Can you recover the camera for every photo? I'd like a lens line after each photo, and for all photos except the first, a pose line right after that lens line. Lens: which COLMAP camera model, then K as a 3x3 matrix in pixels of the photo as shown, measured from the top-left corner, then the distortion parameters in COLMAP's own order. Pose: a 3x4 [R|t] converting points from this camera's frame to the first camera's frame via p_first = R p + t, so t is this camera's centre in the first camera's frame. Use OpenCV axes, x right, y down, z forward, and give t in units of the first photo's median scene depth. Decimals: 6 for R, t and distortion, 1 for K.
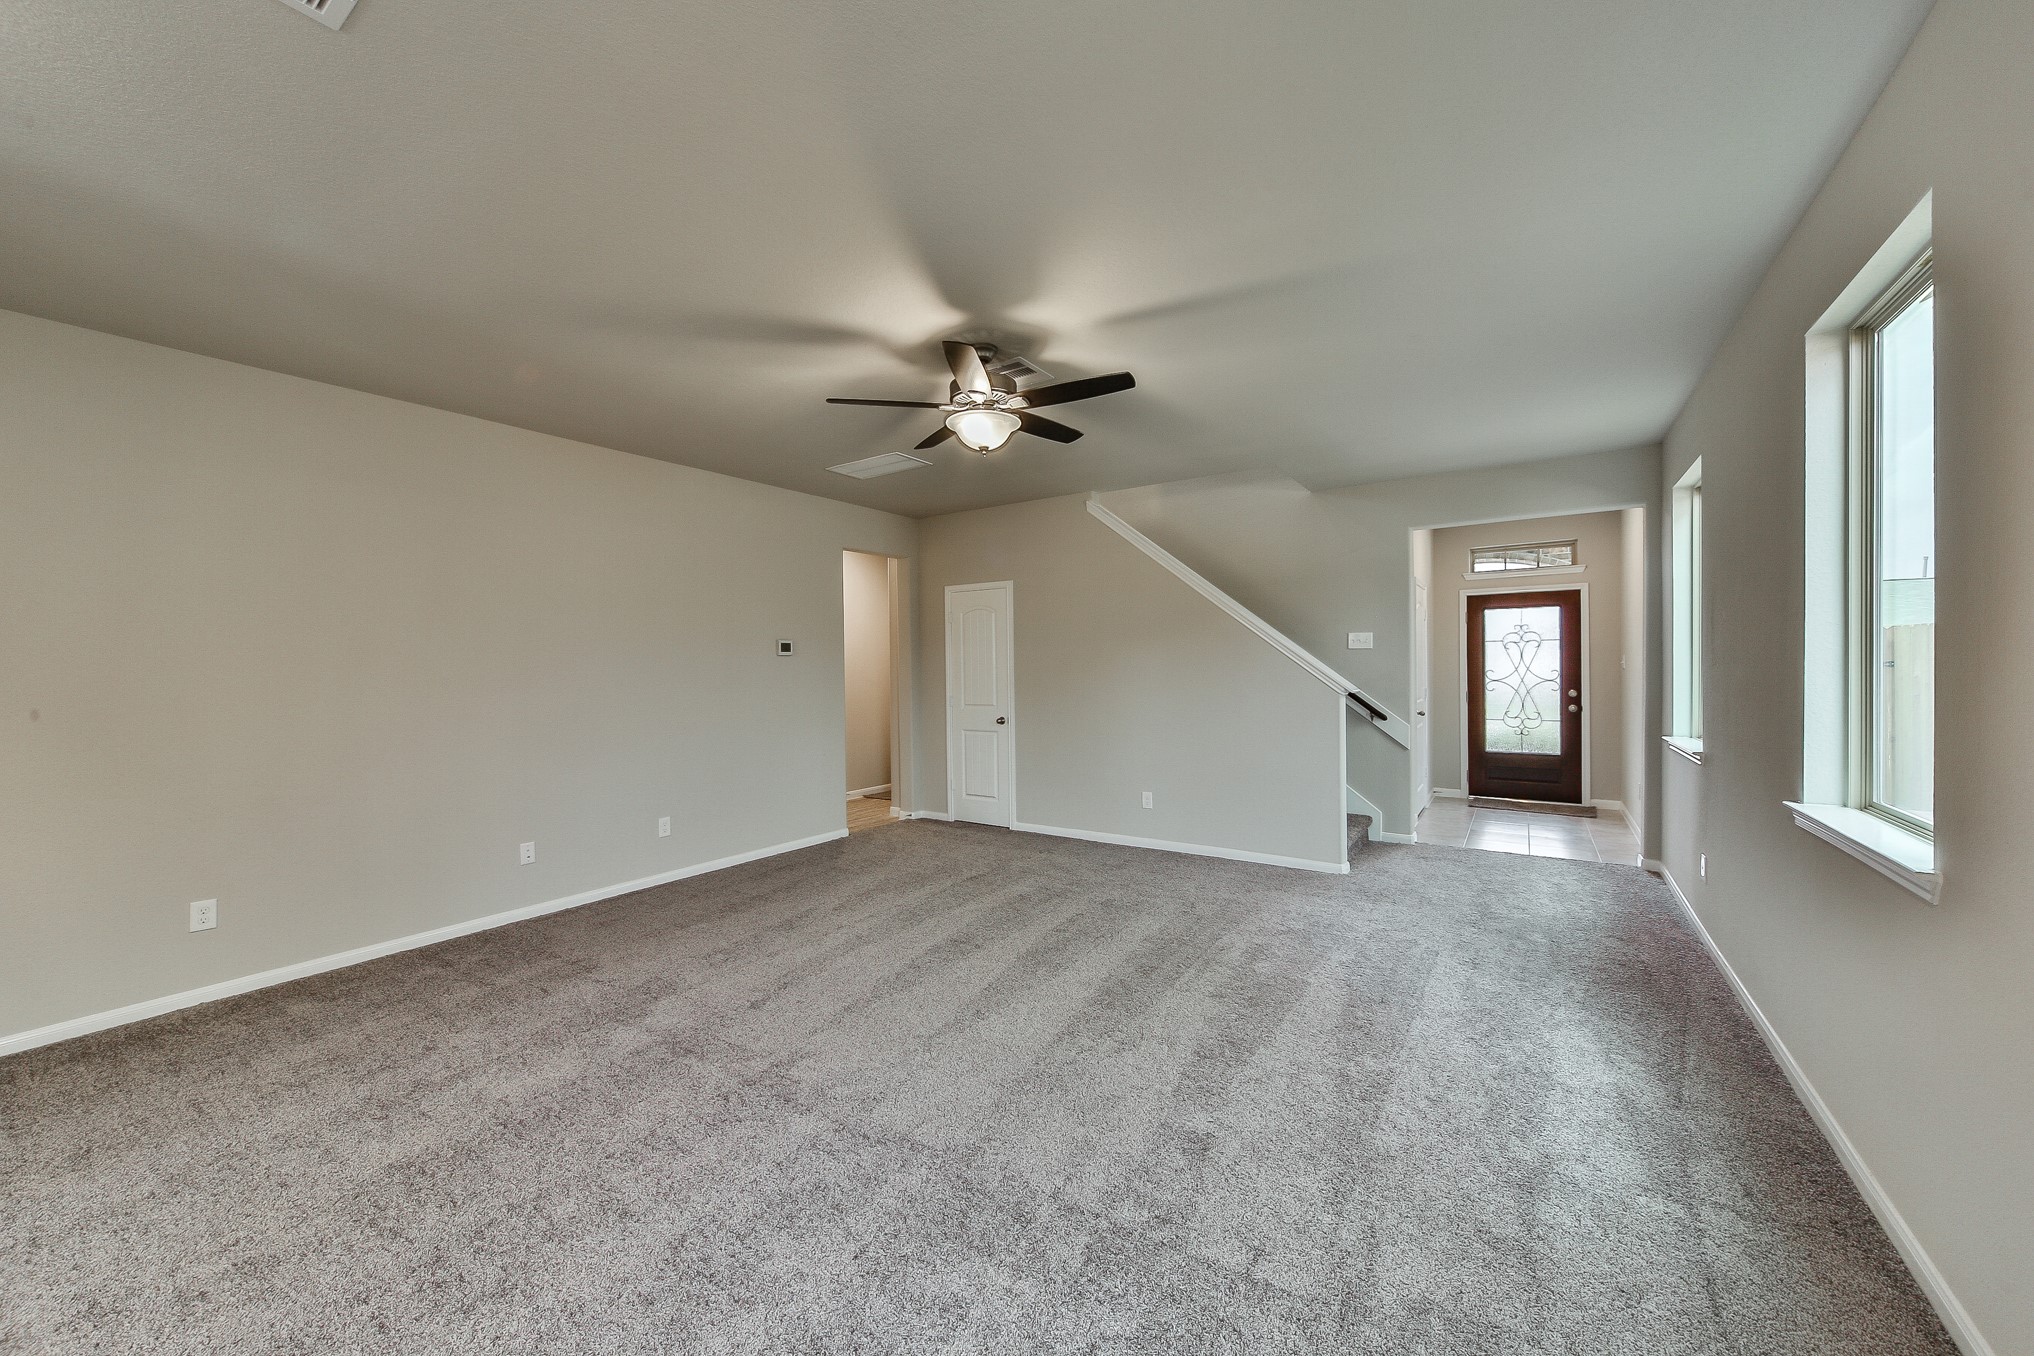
lens RADIAL K [[759.7, 0, 1012.2], [0, 759.7, 677.1], [0, 0, 1]] dist [-0.000232, 0.000041]
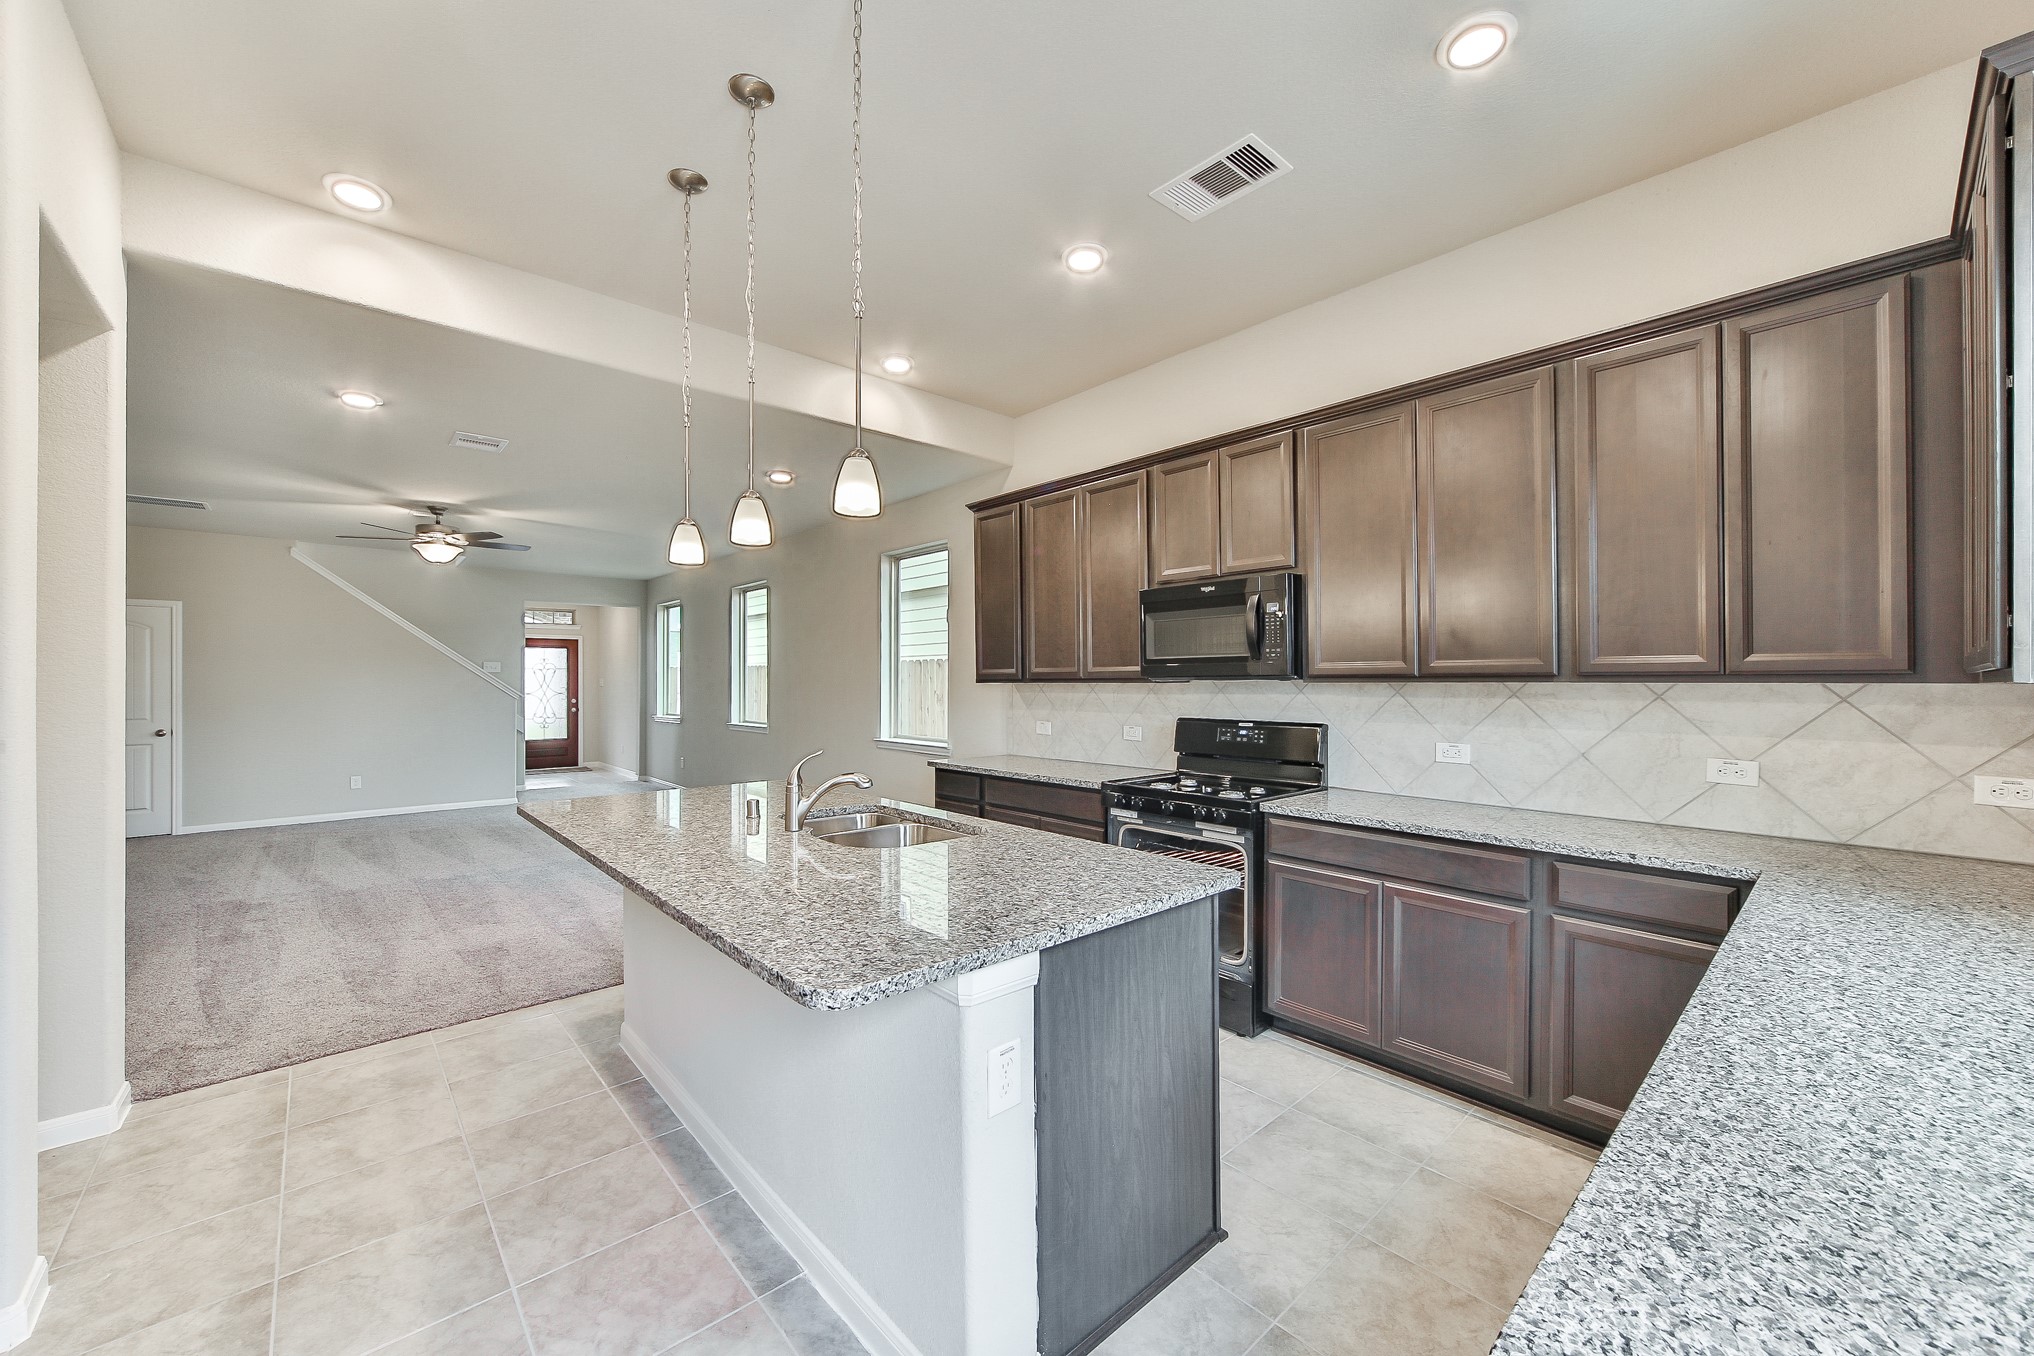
lens RADIAL K [[759.7, 0, 1009.1], [0, 759.7, 681.6], [0, 0, 1]] dist [-0.000232, 0.000041]
pose [[0.242012, 0.011422, 0.970206, -0.658781], [0.008482, 0.999868, -0.013887, 0.009626], [-0.970236, 0.011590, 0.241883, -0.341915]]
